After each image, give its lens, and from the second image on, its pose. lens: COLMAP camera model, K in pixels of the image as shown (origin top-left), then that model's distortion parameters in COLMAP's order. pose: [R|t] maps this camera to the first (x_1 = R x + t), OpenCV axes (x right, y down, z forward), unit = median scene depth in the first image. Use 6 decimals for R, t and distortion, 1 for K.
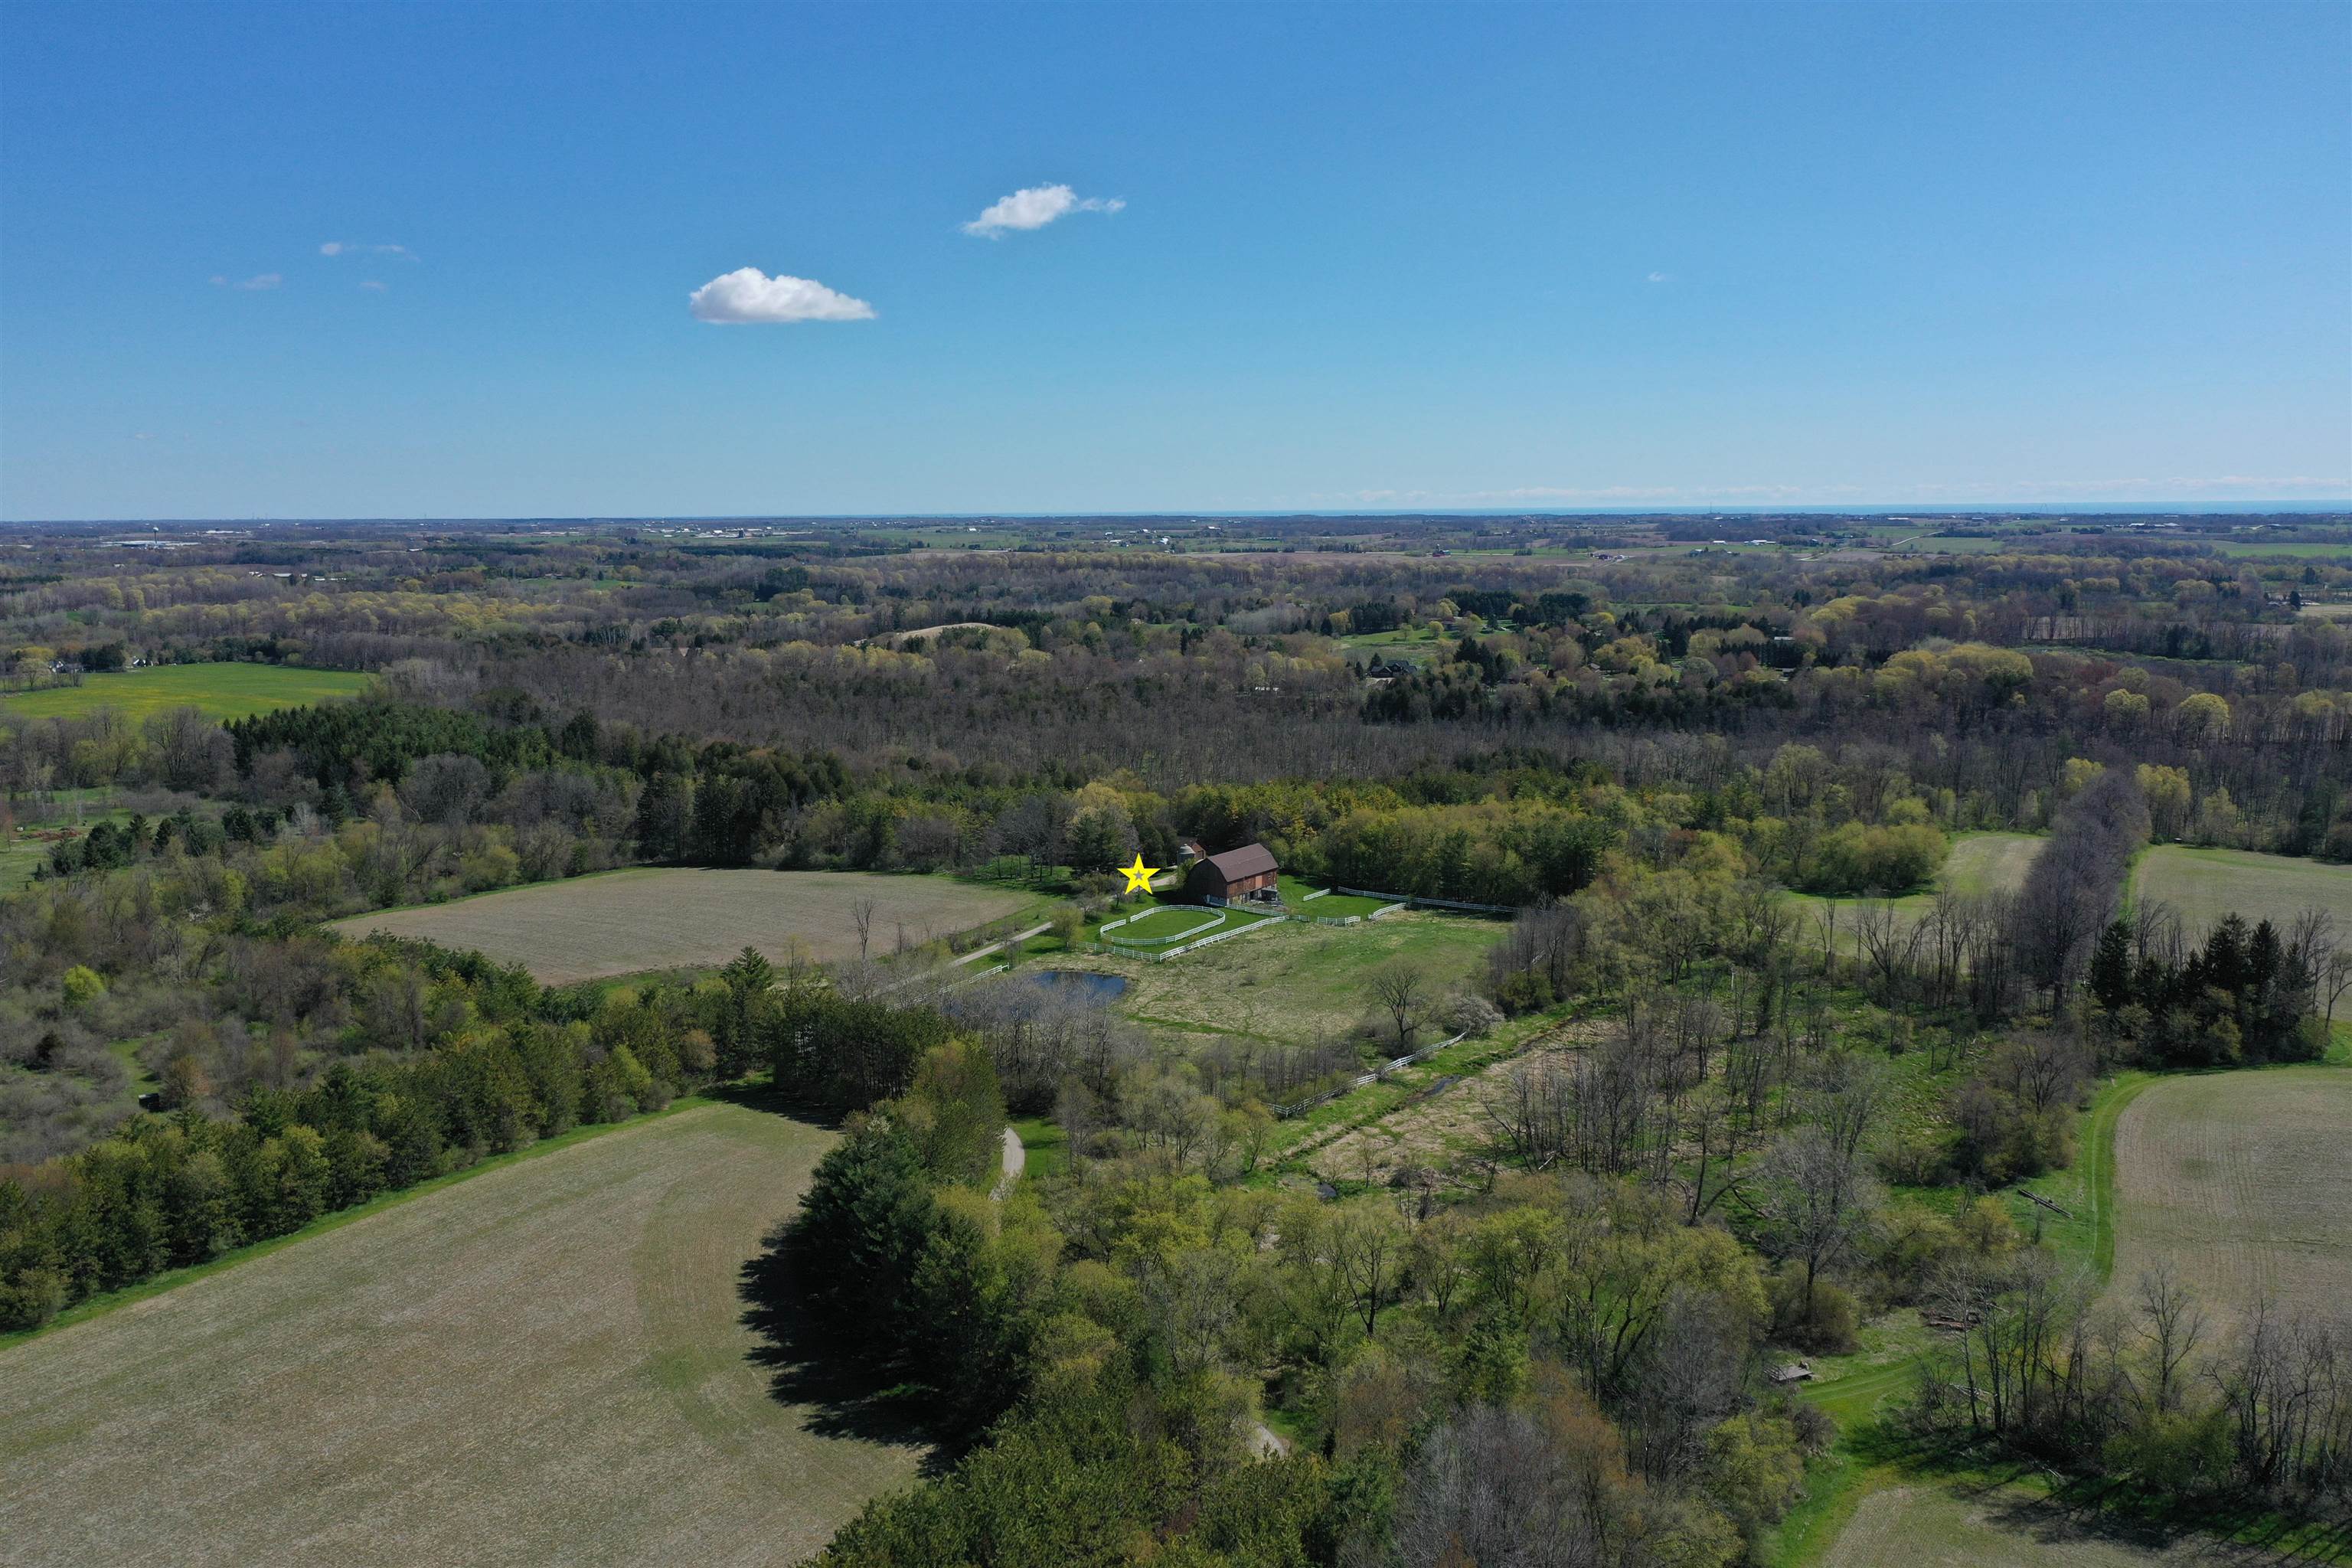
lens RADIAL K [[1859.8, 0, 1182.2], [0, 1859.8, 788.0], [0, 0, 1]] dist [-0.003725, 0.015916]
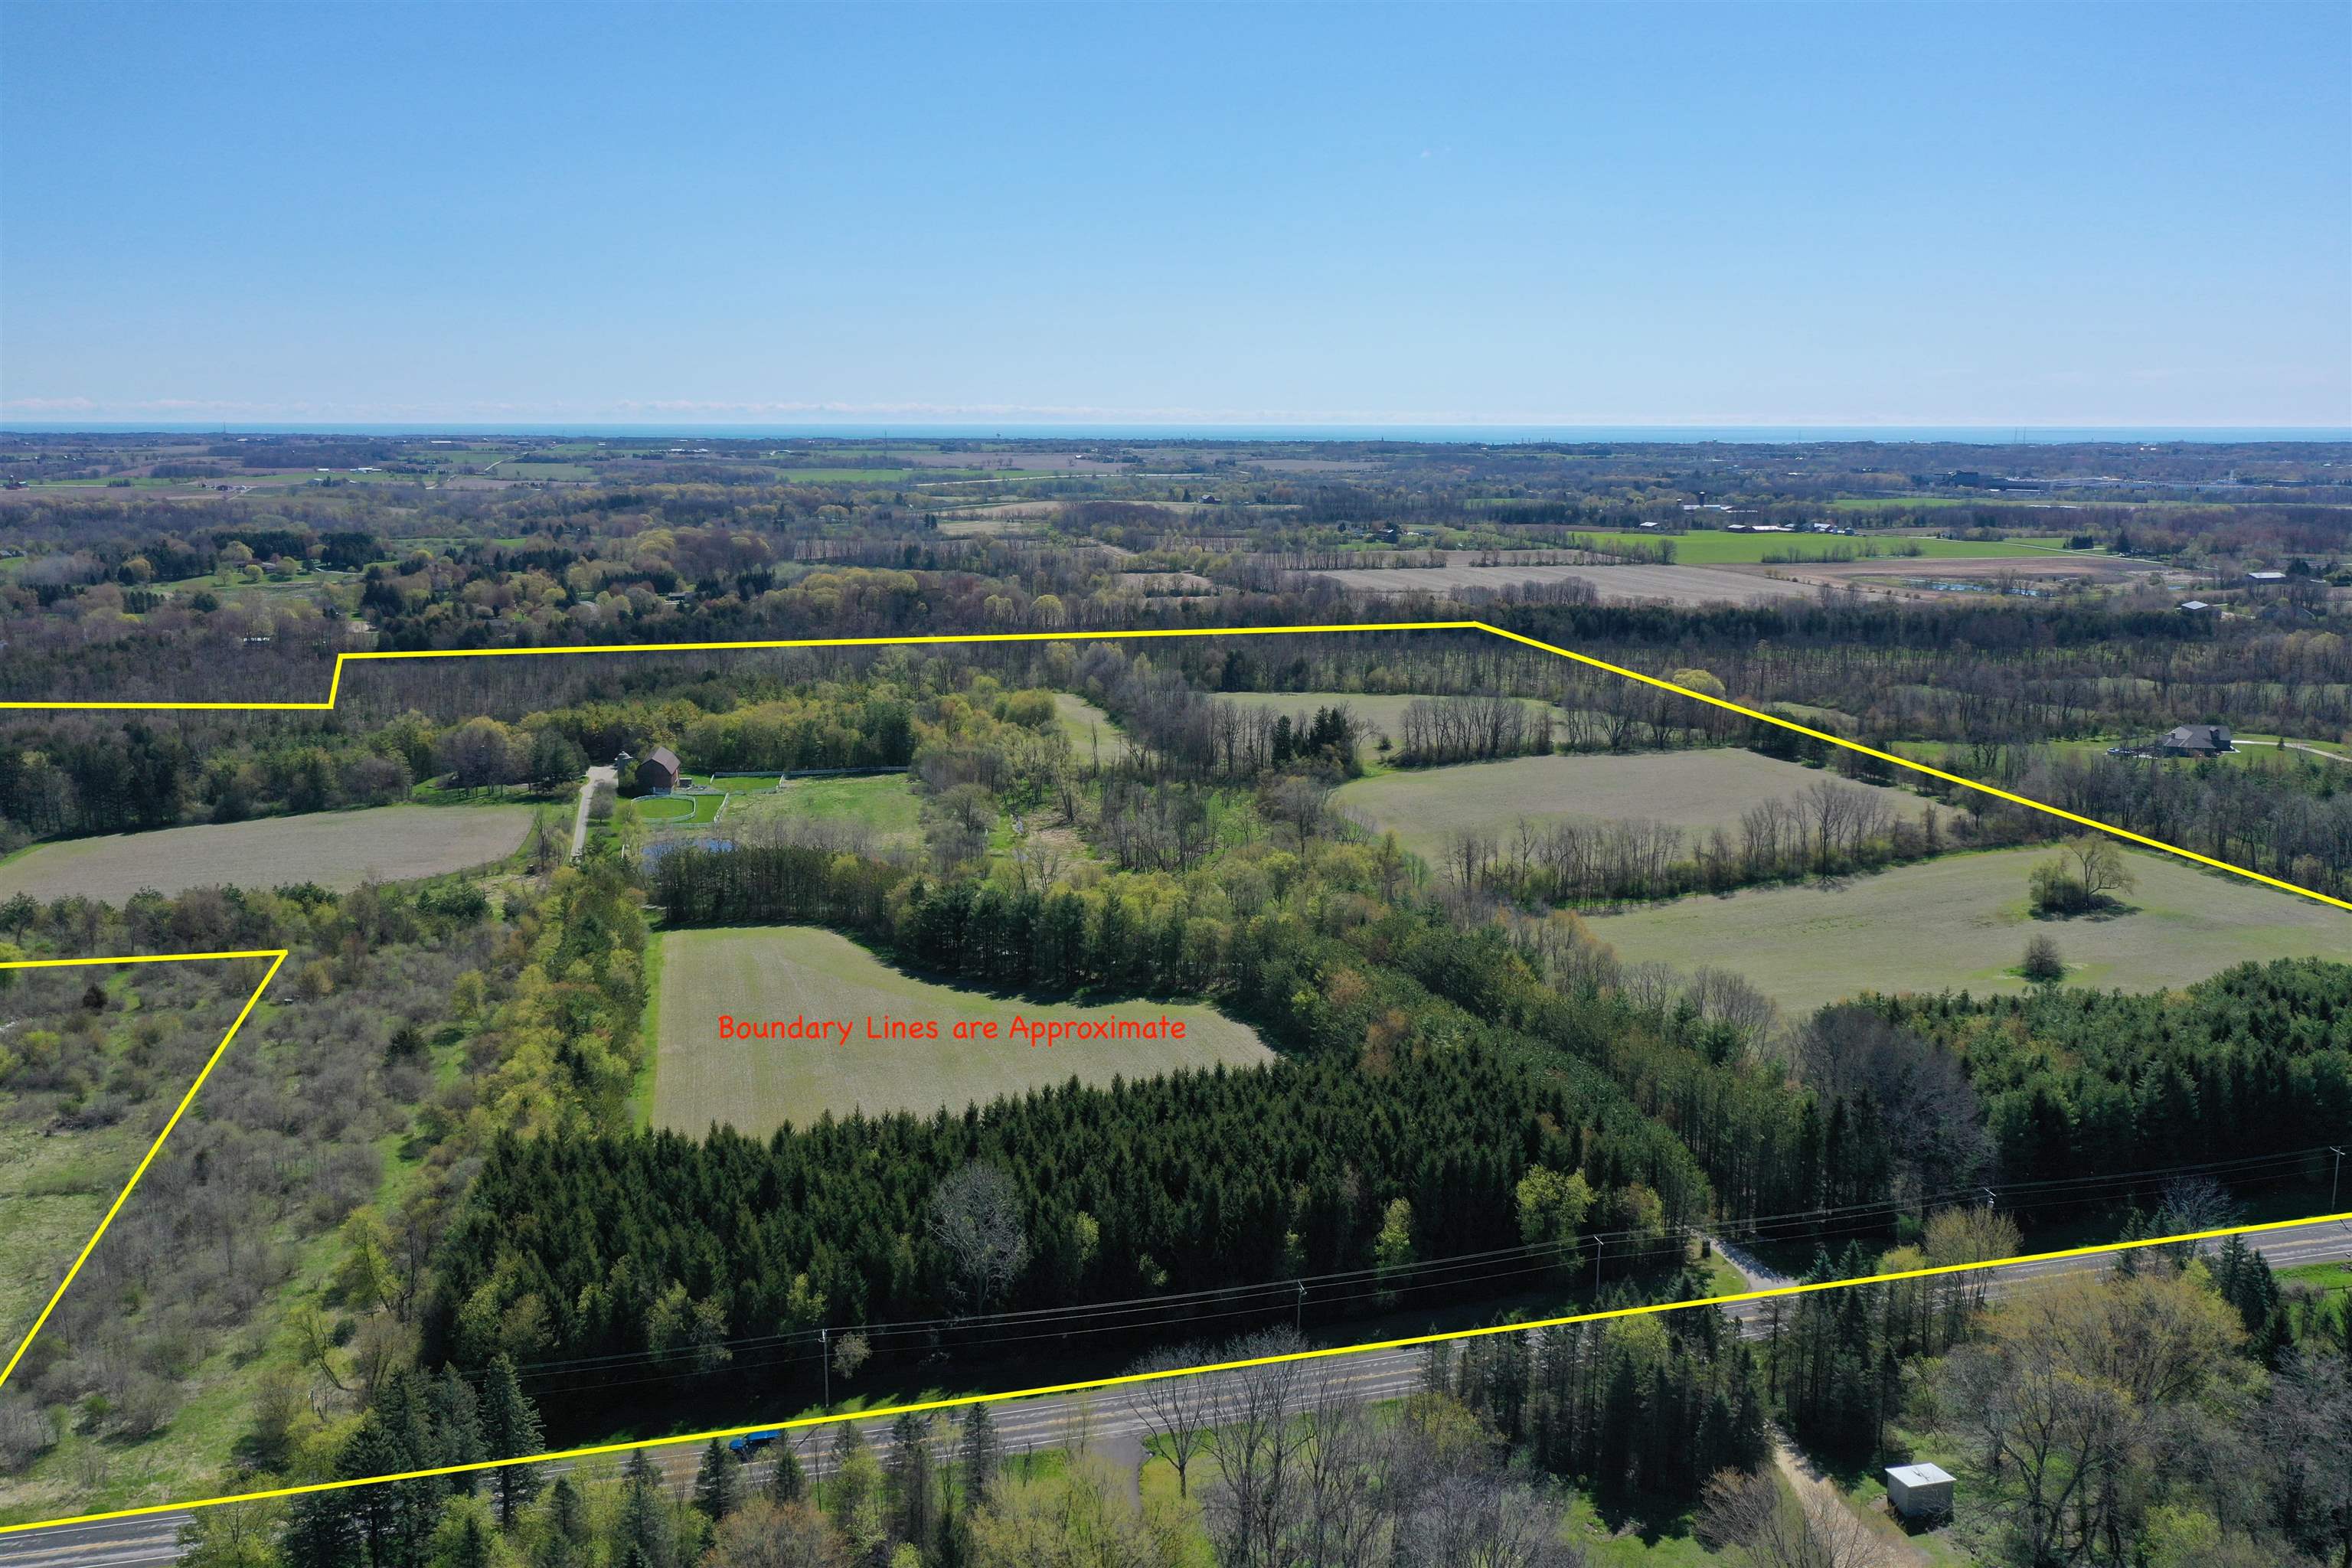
lens RADIAL K [[1848.6, 0, 1193.8], [0, 1848.6, 841.9], [0, 0, 1]] dist [-0.005633, 0.009103]
pose [[0.718447, -0.142963, 0.680731, -0.337875], [0.093892, 0.989626, 0.108741, -0.005355], [-0.689215, -0.014209, 0.724417, -0.114026]]
